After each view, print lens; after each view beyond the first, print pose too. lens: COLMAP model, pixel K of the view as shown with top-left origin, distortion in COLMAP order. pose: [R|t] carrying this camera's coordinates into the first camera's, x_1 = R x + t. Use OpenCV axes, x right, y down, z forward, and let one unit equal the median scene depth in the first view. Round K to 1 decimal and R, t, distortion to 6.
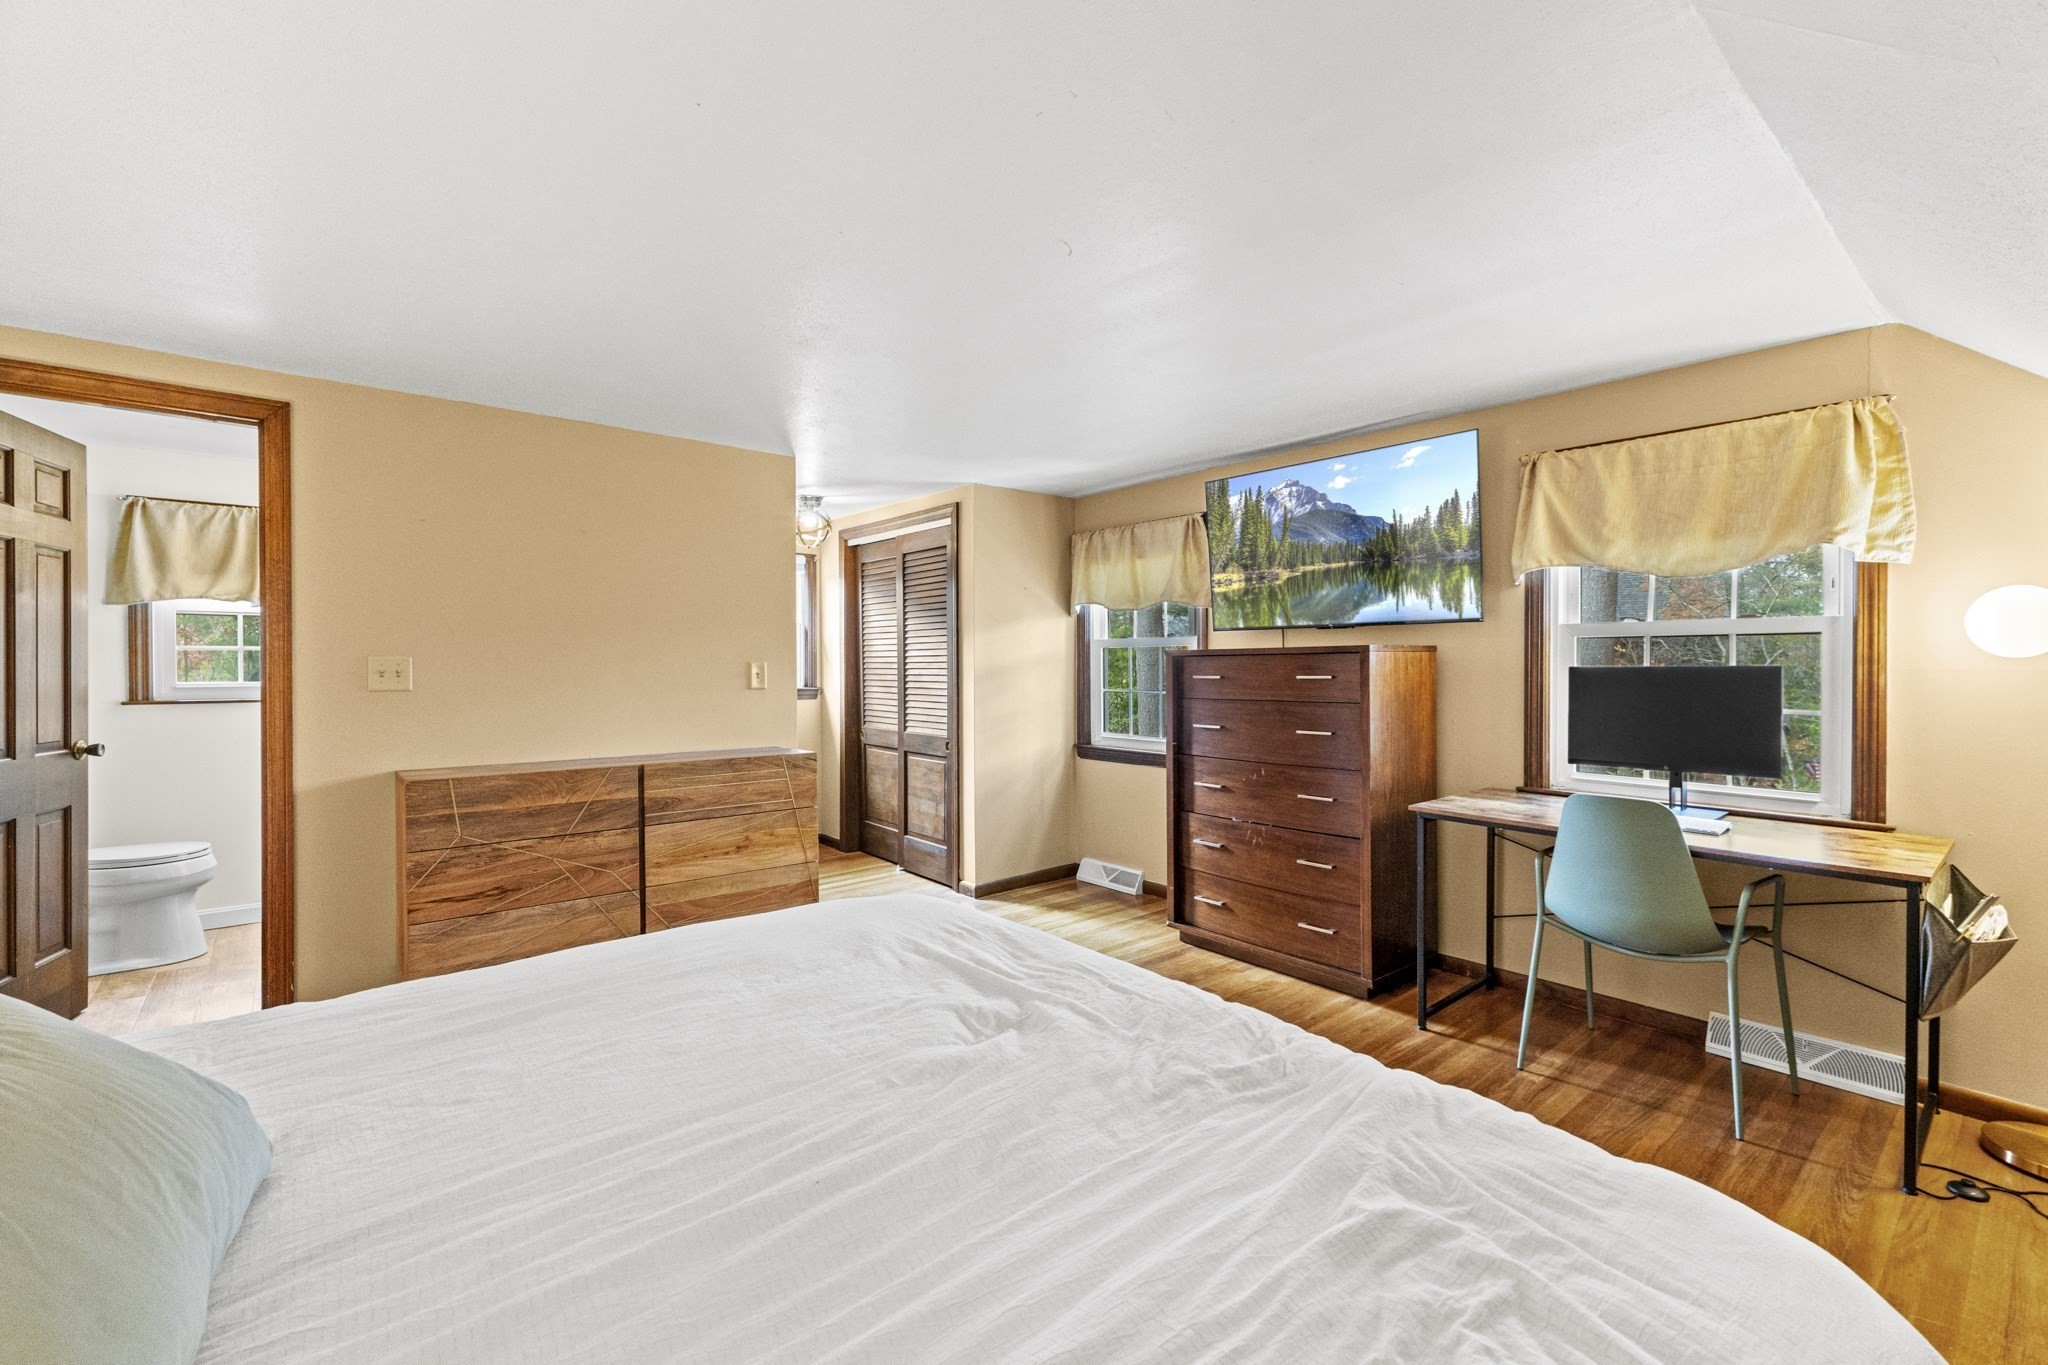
lens RADIAL K [[873.1, 0, 1024.0], [0, 873.1, 682.5], [0, 0, 1]] dist [0.004119, 0.000457]
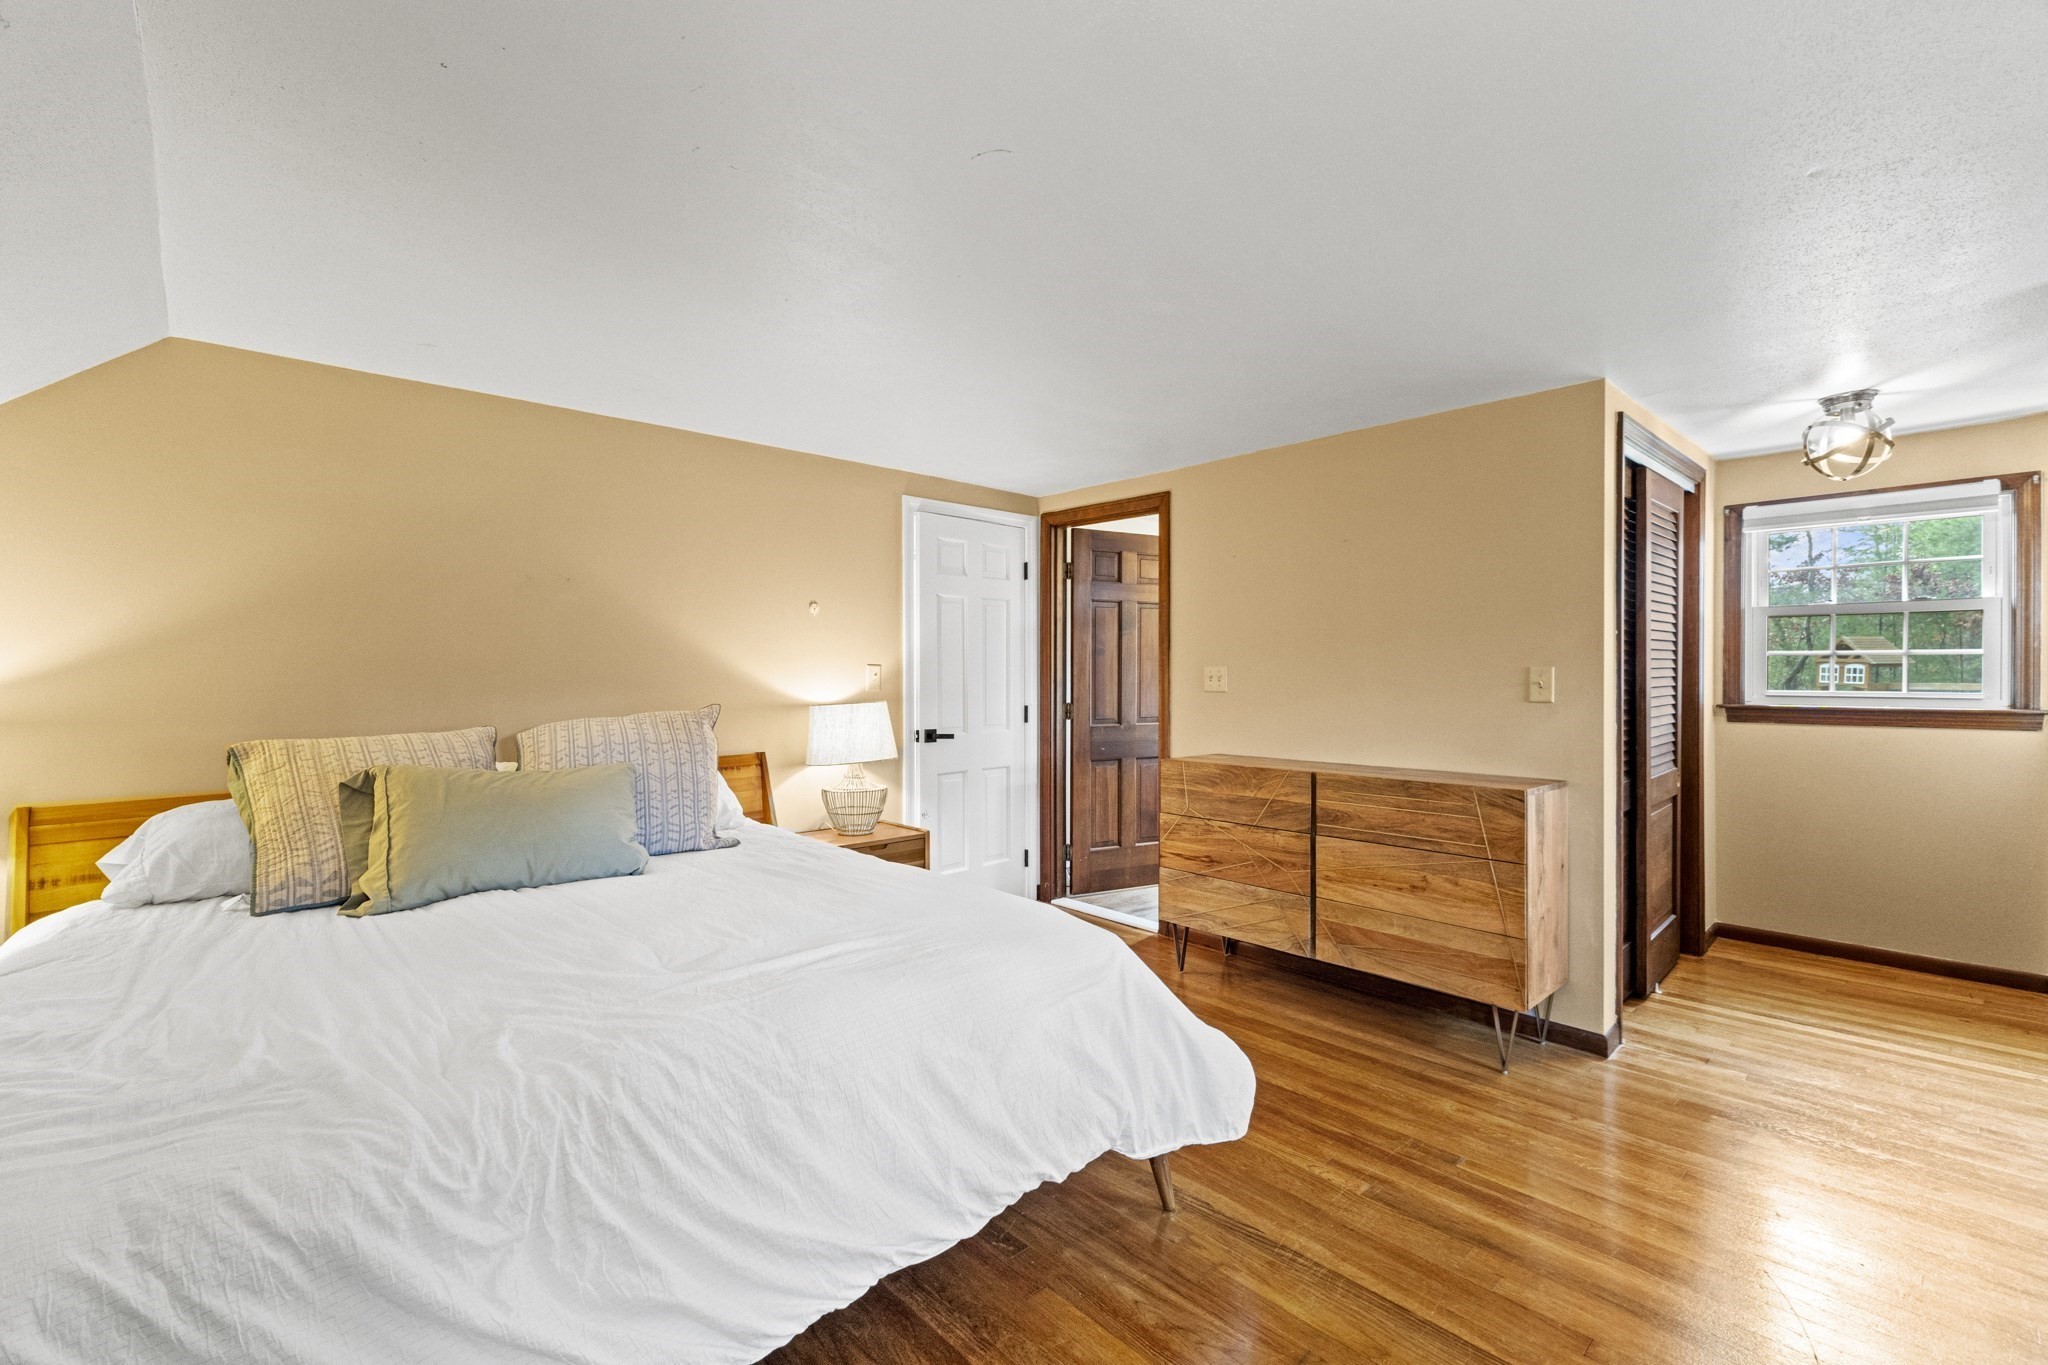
lens RADIAL K [[873.1, 0, 1024.0], [0, 873.1, 682.5], [0, 0, 1]] dist [0.004119, 0.000457]
pose [[0.055467, 0.011840, -0.998390, 0.531274], [-0.016947, 0.999797, 0.010915, -0.012771], [0.998317, 0.016314, 0.055656, 0.614972]]
